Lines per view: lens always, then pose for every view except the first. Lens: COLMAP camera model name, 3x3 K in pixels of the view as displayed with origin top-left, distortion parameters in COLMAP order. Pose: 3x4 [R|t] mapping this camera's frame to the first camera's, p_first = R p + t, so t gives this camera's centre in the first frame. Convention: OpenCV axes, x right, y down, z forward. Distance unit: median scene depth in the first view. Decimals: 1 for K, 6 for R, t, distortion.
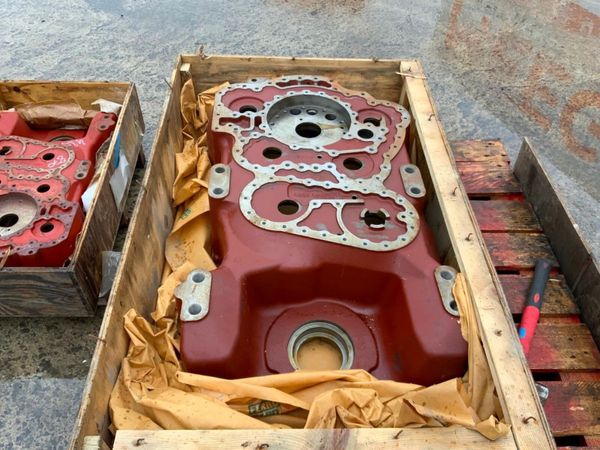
lens RADIAL K [[496.0, 0, 300.0], [0, 496.0, 225.0], [0, 0, 1]] dist [0.118063, -0.242786]
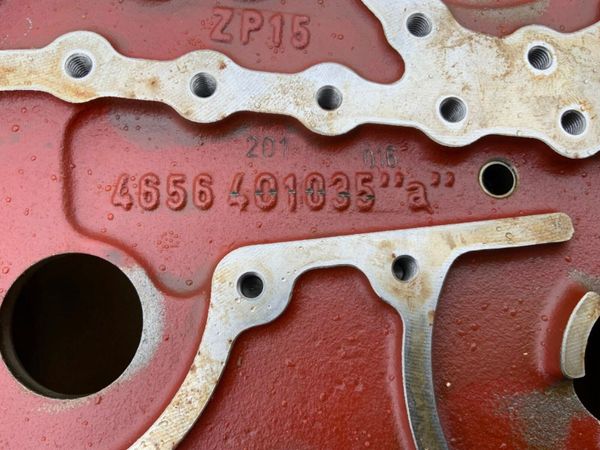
lens RADIAL K [[496.0, 0, 300.0], [0, 496.0, 225.0], [0, 0, 1]] dist [0.118063, -0.242786]
pose [[0.997638, -0.068401, 0.006315, 0.039983], [0.053762, 0.834724, 0.548037, -0.122236], [-0.042757, -0.546403, 0.836430, 0.784677]]
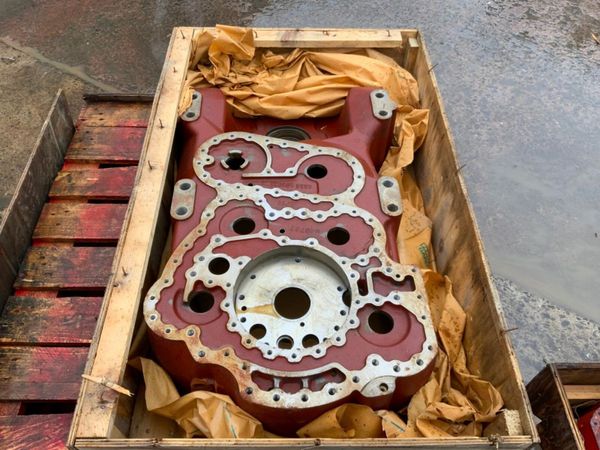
lens RADIAL K [[496.0, 0, 300.0], [0, 496.0, 225.0], [0, 0, 1]] dist [0.118063, -0.242786]
pose [[-0.998336, -0.044217, -0.037018, 0.040094], [-0.028982, -0.170236, 0.984977, -0.949979], [-0.049855, 0.984411, 0.168671, 0.828098]]
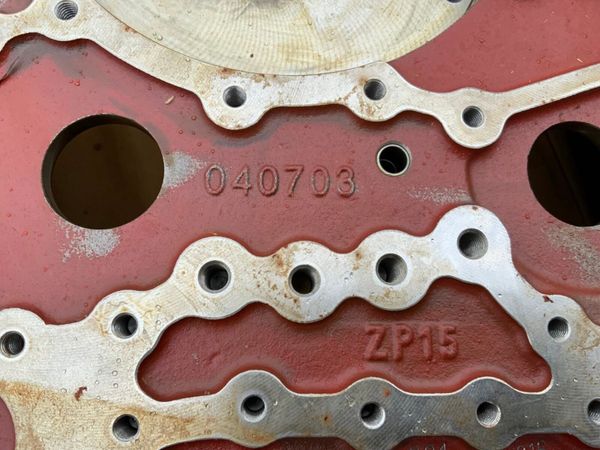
lens RADIAL K [[496.0, 0, 300.0], [0, 496.0, 225.0], [0, 0, 1]] dist [0.118063, -0.242786]
pose [[0.988691, -0.142808, 0.045781, -0.002951], [0.096218, 0.838218, 0.536781, -0.207578], [-0.115032, -0.526305, 0.842479, 0.830931]]
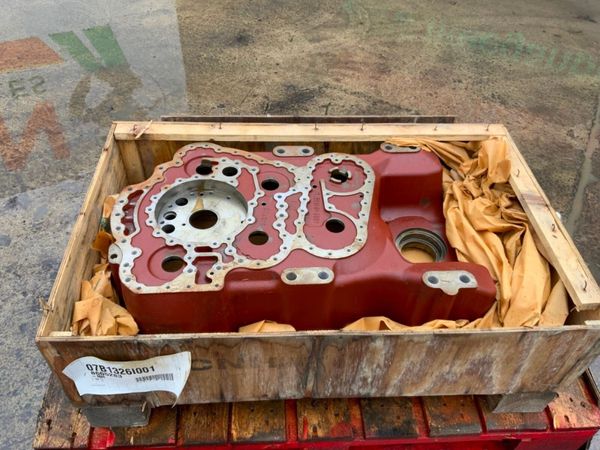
lens RADIAL K [[496.0, 0, 300.0], [0, 496.0, 225.0], [0, 0, 1]] dist [0.118063, -0.242786]
pose [[-0.028997, -0.740038, 0.671940, -0.668433], [0.705796, 0.460855, 0.538019, -0.602069], [-0.707822, 0.489853, 0.508952, 0.438135]]
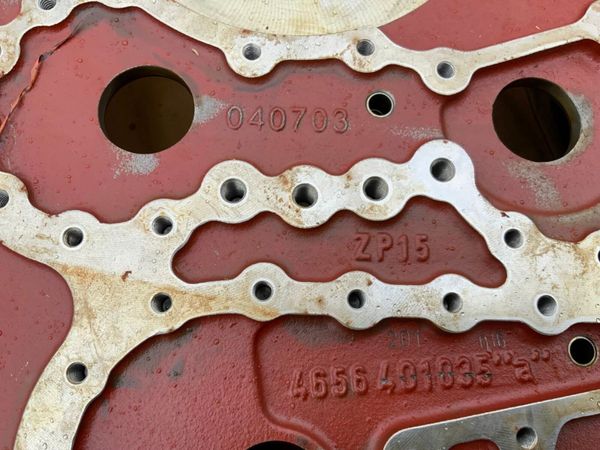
lens RADIAL K [[496.0, 0, 300.0], [0, 496.0, 225.0], [0, 0, 1]] dist [0.118063, -0.242786]
pose [[0.991709, -0.127295, 0.017560, -0.003697], [0.101282, 0.858421, 0.502847, -0.197263], [-0.079083, -0.496900, 0.864197, 0.780712]]
